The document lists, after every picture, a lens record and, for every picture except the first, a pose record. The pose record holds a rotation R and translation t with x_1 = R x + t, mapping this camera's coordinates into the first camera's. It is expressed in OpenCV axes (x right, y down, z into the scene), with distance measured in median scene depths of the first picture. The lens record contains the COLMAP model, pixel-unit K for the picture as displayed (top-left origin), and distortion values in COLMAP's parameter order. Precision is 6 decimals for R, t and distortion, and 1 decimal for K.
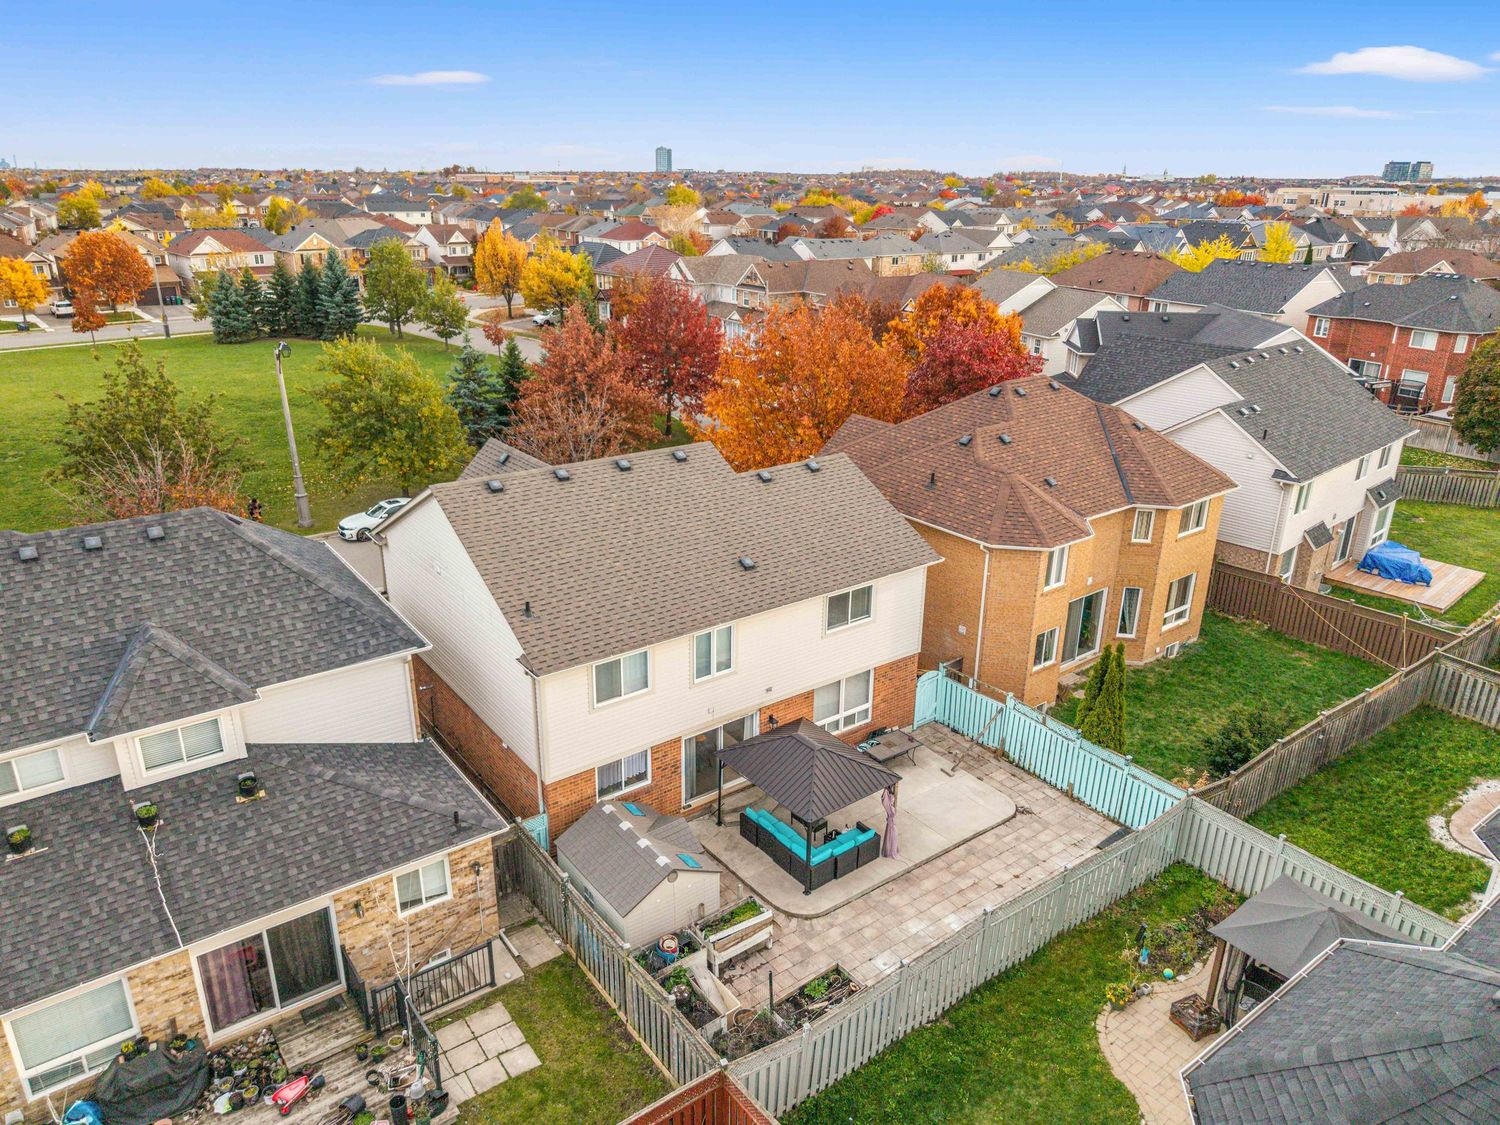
lens RADIAL K [[1014.5, 0, 749.6], [0, 1014.5, 574.1], [0, 0, 1]] dist [0.013123, -0.015176]
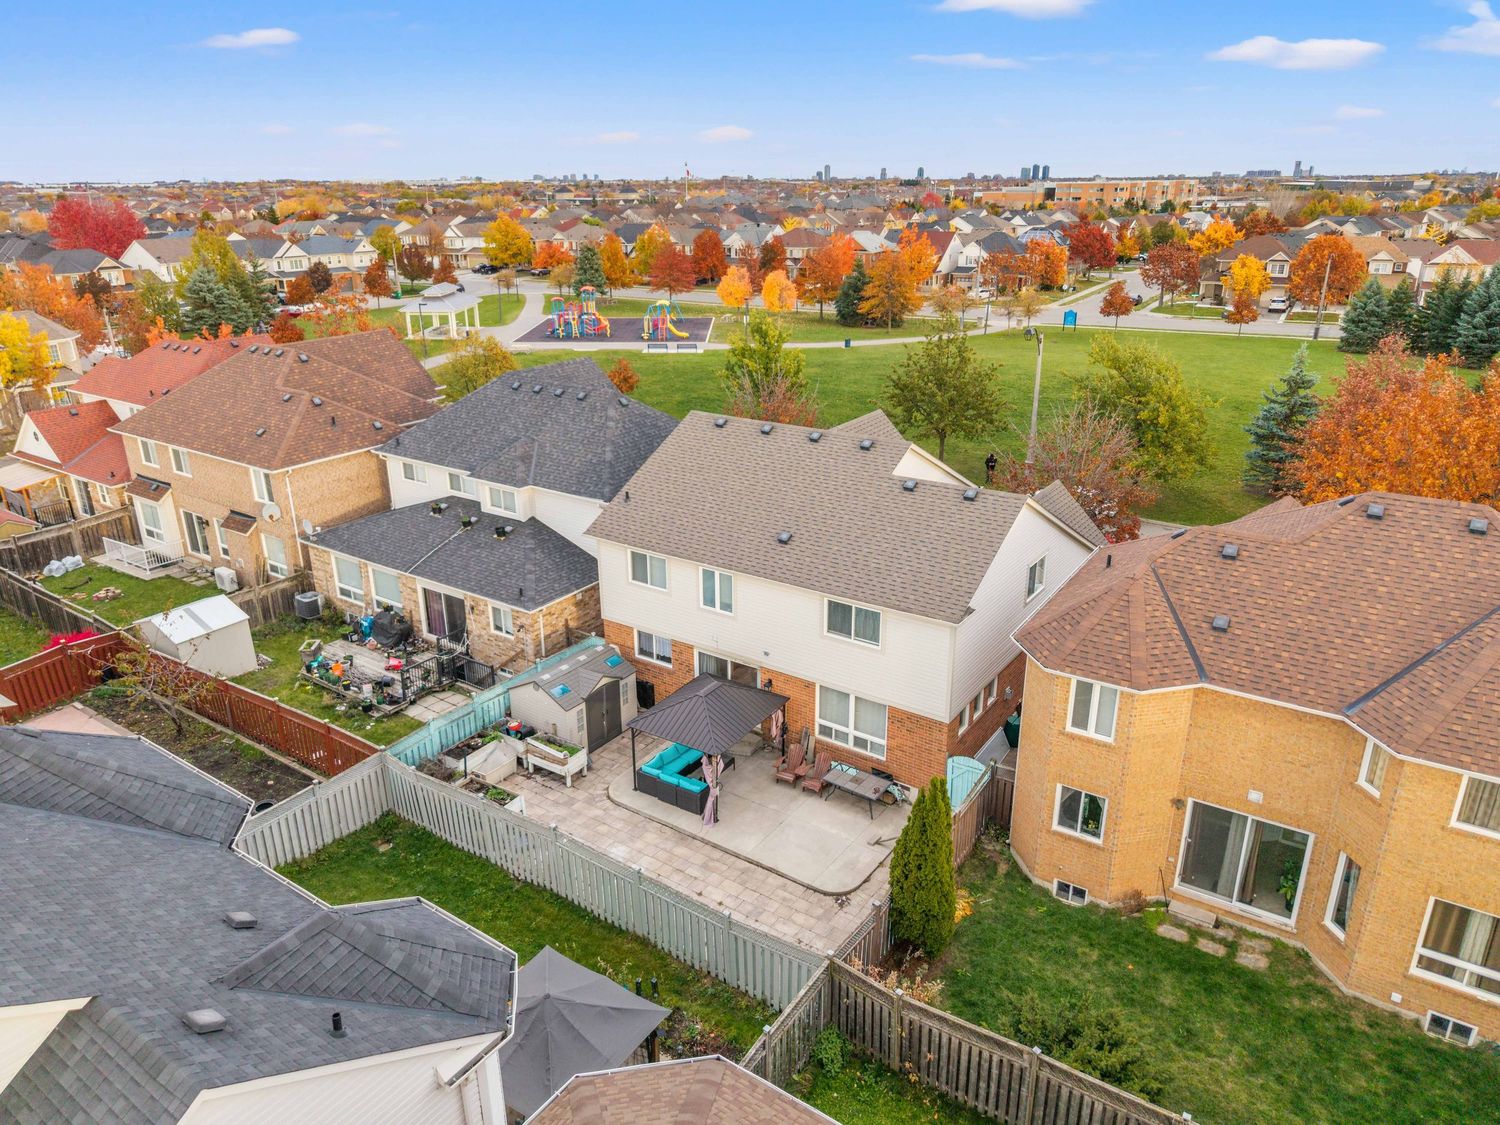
lens RADIAL K [[1014.5, 0, 740.7], [0, 1014.5, 578.4], [0, 0, 1]] dist [0.013123, -0.015176]
pose [[0.317704, 0.334377, -0.887275, 0.929585], [-0.335450, 0.914877, 0.224665, -0.191821], [0.886869, 0.226259, 0.402827, 0.502960]]
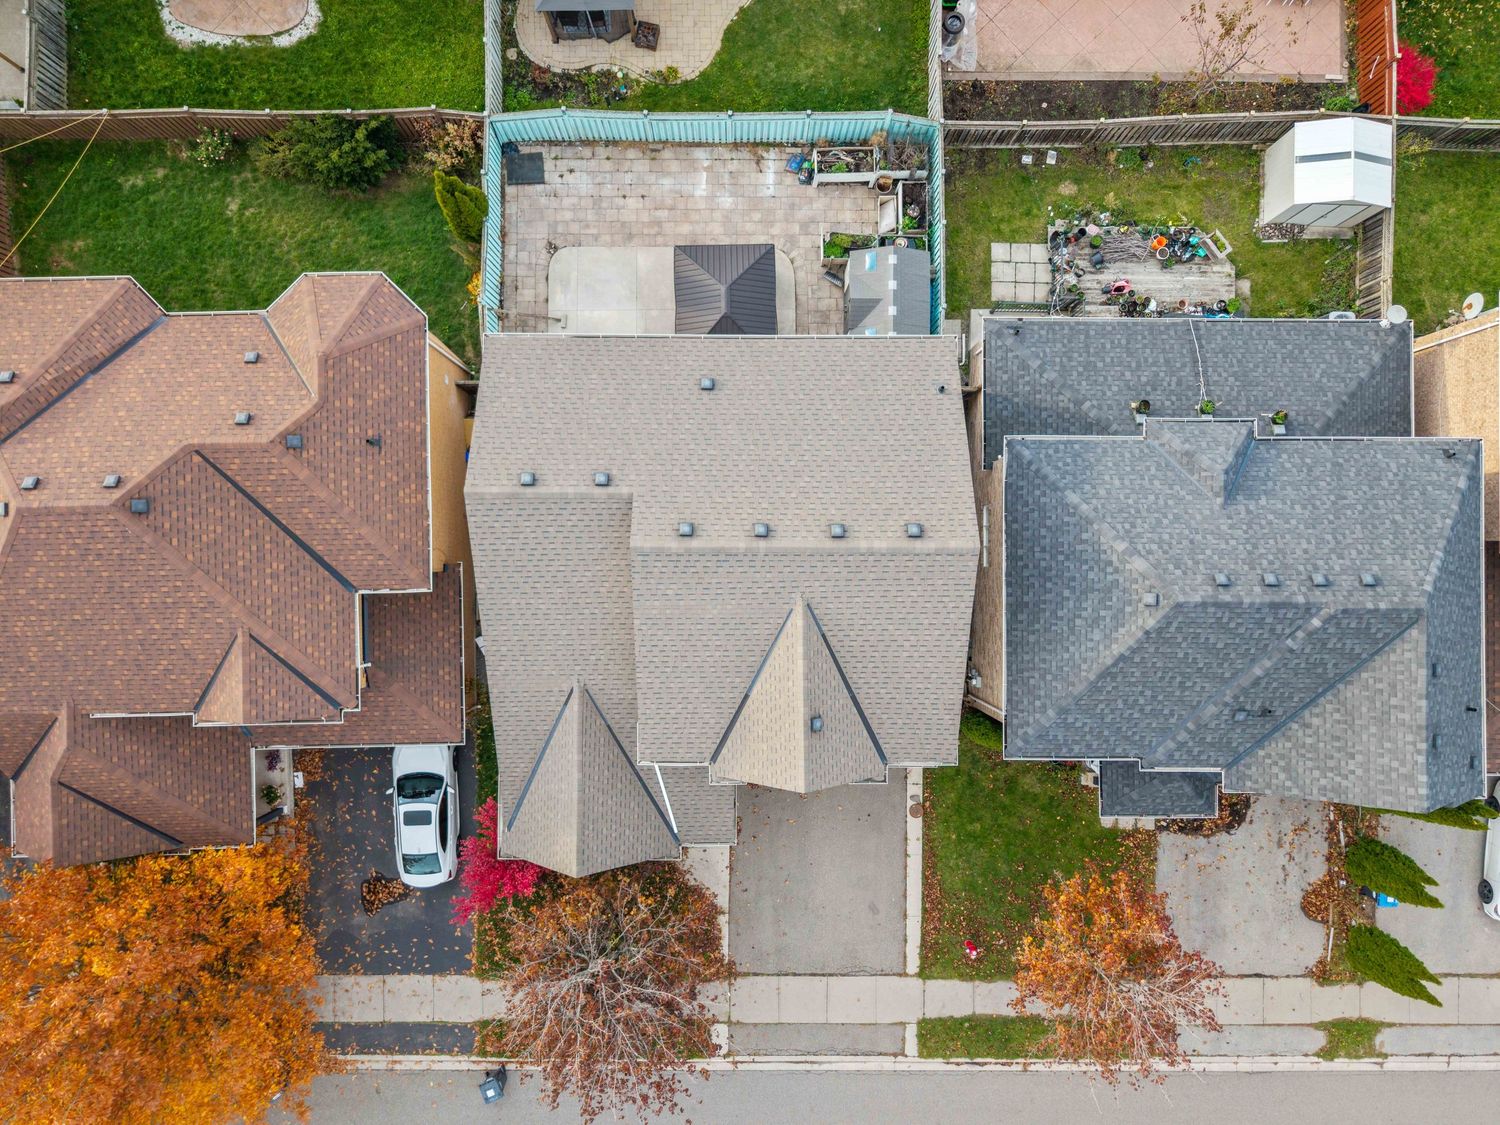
lens RADIAL K [[1014.5, 0, 740.8], [0, 1014.5, 567.0], [0, 0, 1]] dist [0.013123, -0.015176]
pose [[-0.802145, -0.597087, -0.007118, -0.126248], [0.203450, -0.284488, 0.936843, -0.954568], [-0.561401, 0.750036, 0.349678, 0.735651]]
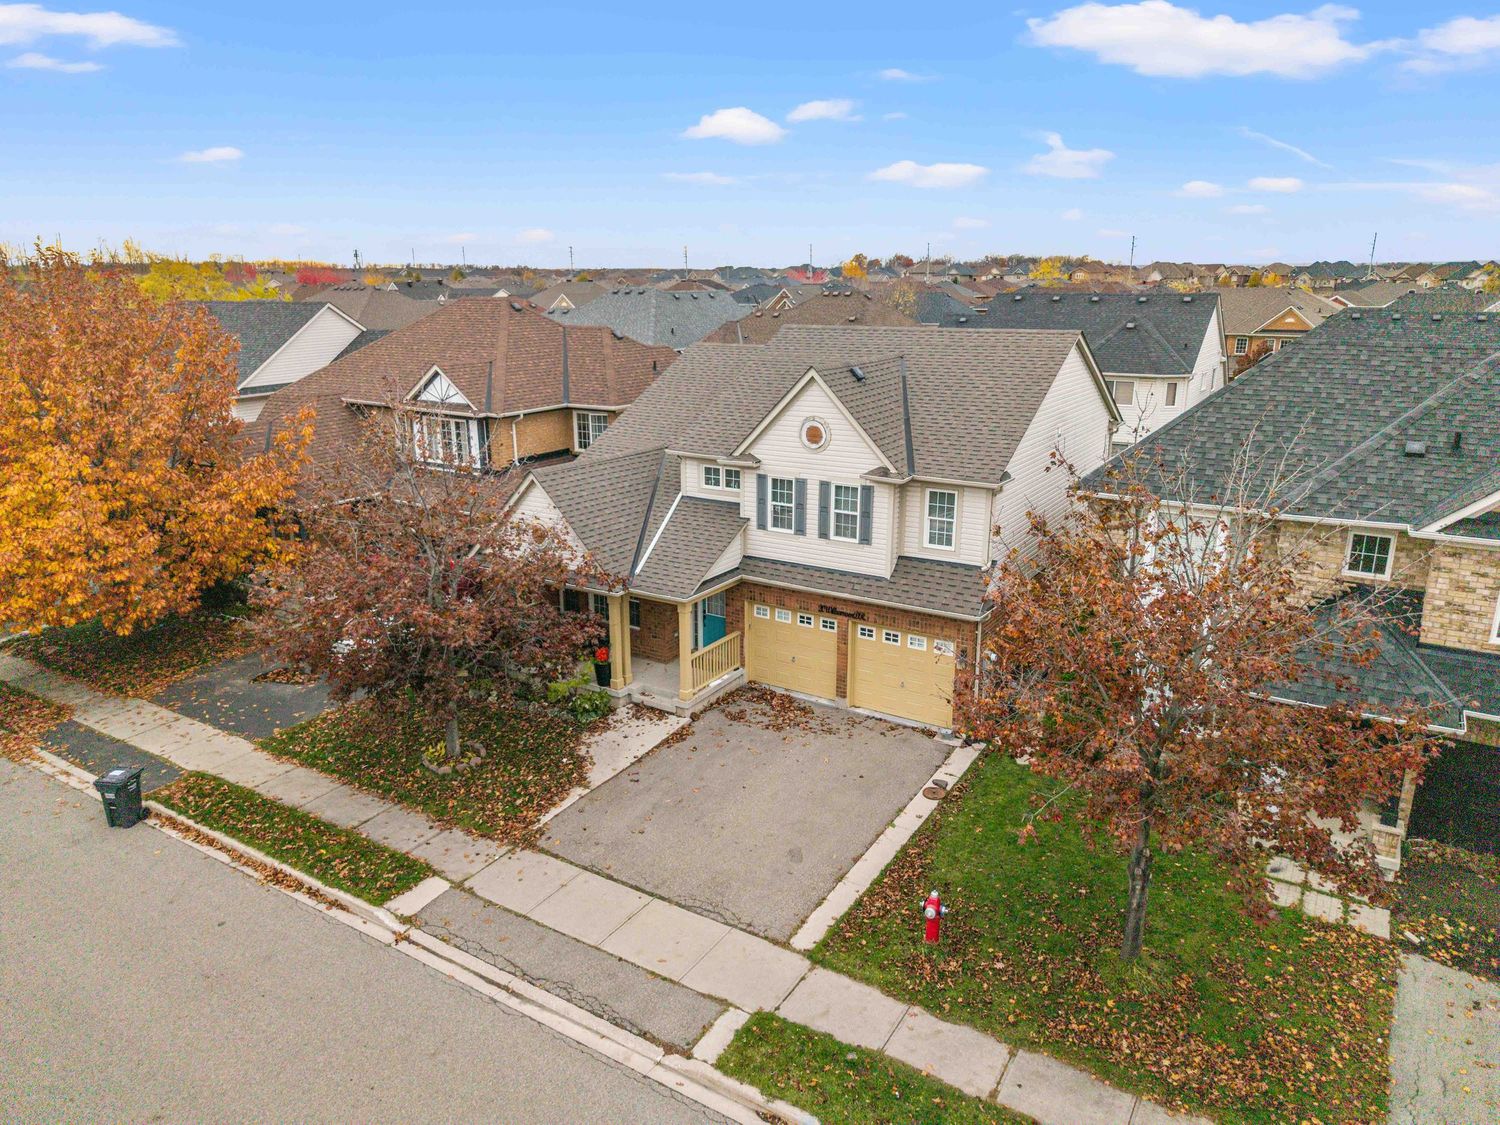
lens RADIAL K [[1014.5, 0, 741.9], [0, 1014.5, 560.1], [0, 0, 1]] dist [0.013123, -0.015176]
pose [[-0.356284, -0.252256, 0.899683, -1.043963], [0.337015, 0.863363, 0.375534, -0.342961], [-0.871483, 0.437003, -0.222588, 1.466465]]
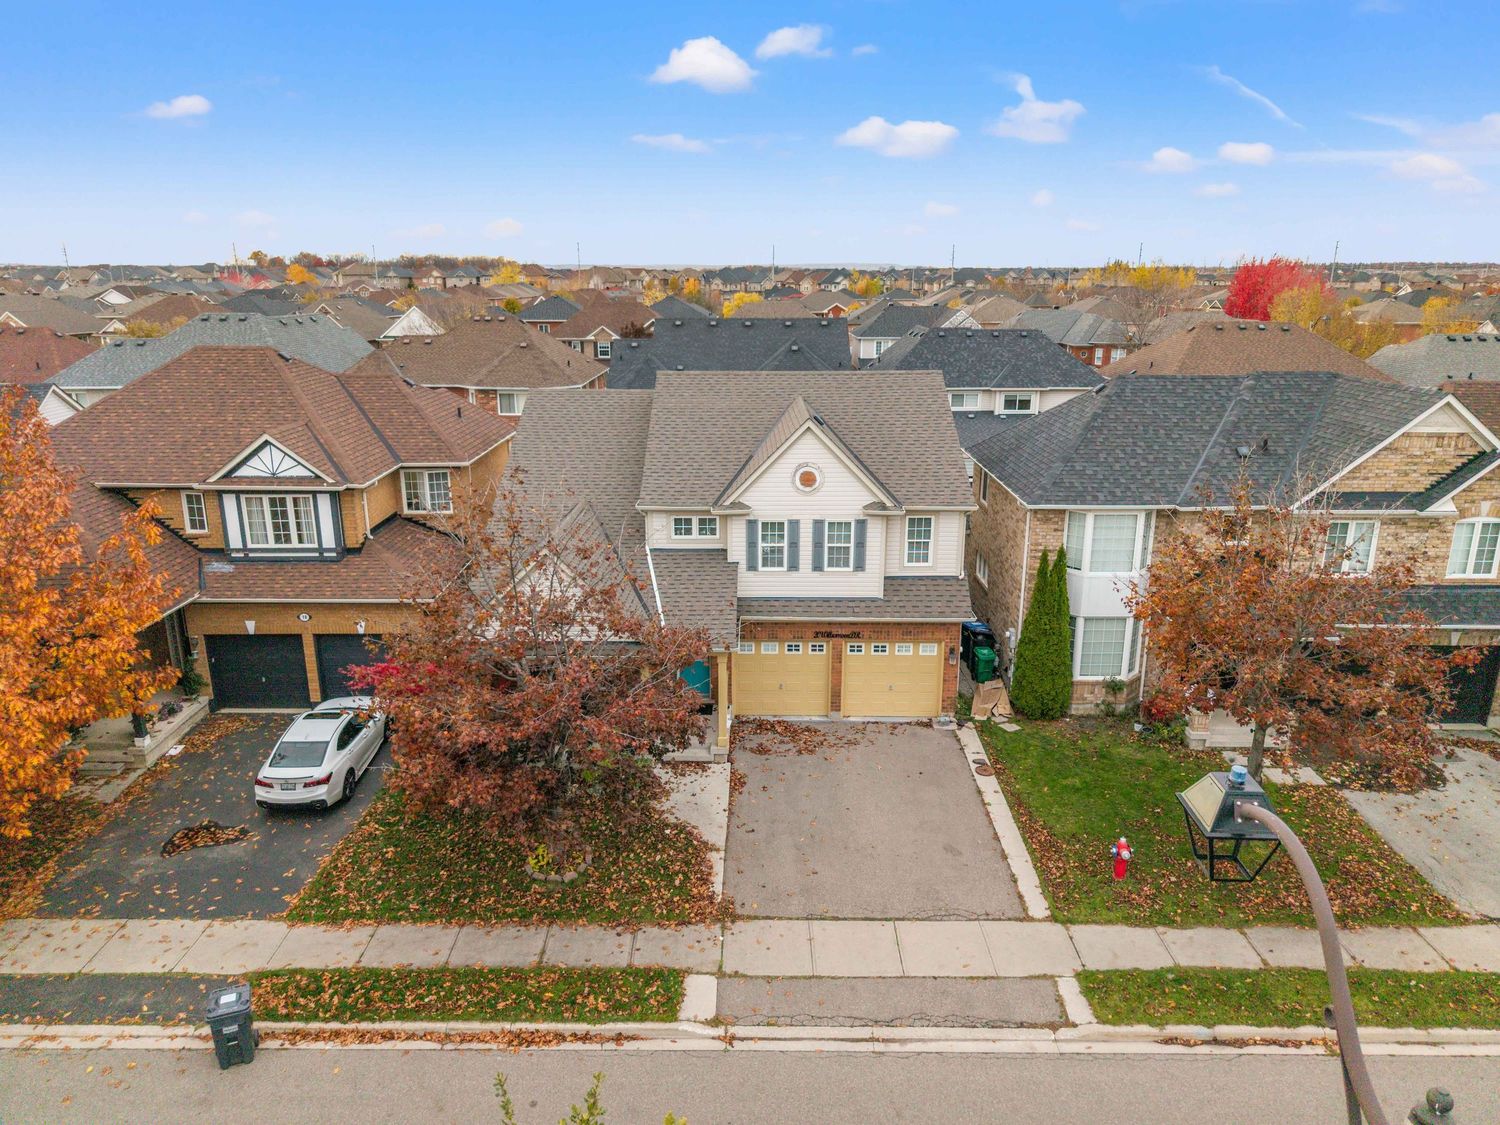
lens RADIAL K [[1014.5, 0, 744.0], [0, 1014.5, 563.9], [0, 0, 1]] dist [0.013123, -0.015176]
pose [[-0.794540, -0.168535, 0.583355, -0.789399], [0.216141, 0.819288, 0.531085, -0.530166], [-0.567441, 0.548055, -0.614529, 1.814638]]
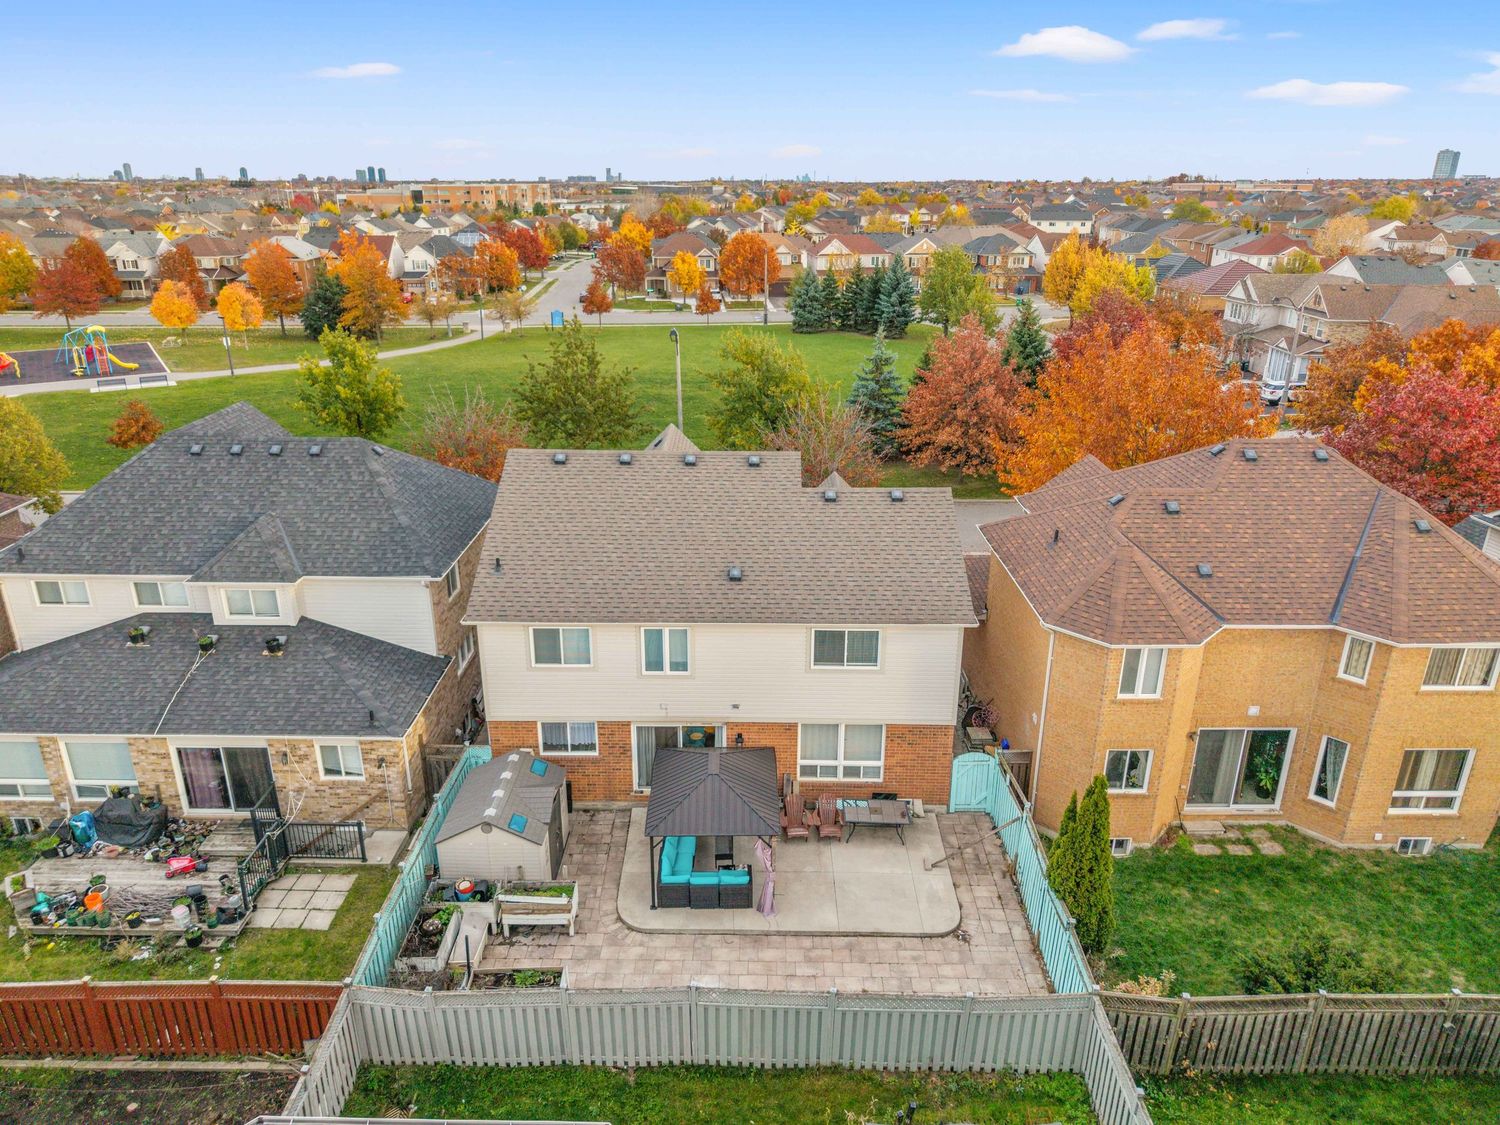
lens RADIAL K [[1014.5, 0, 747.2], [0, 1014.5, 569.4], [0, 0, 1]] dist [0.013123, -0.015176]
pose [[0.795859, 0.208636, -0.568400, 0.540309], [-0.215648, 0.974870, 0.055889, -0.069493], [0.565777, 0.078095, 0.820852, 0.191436]]
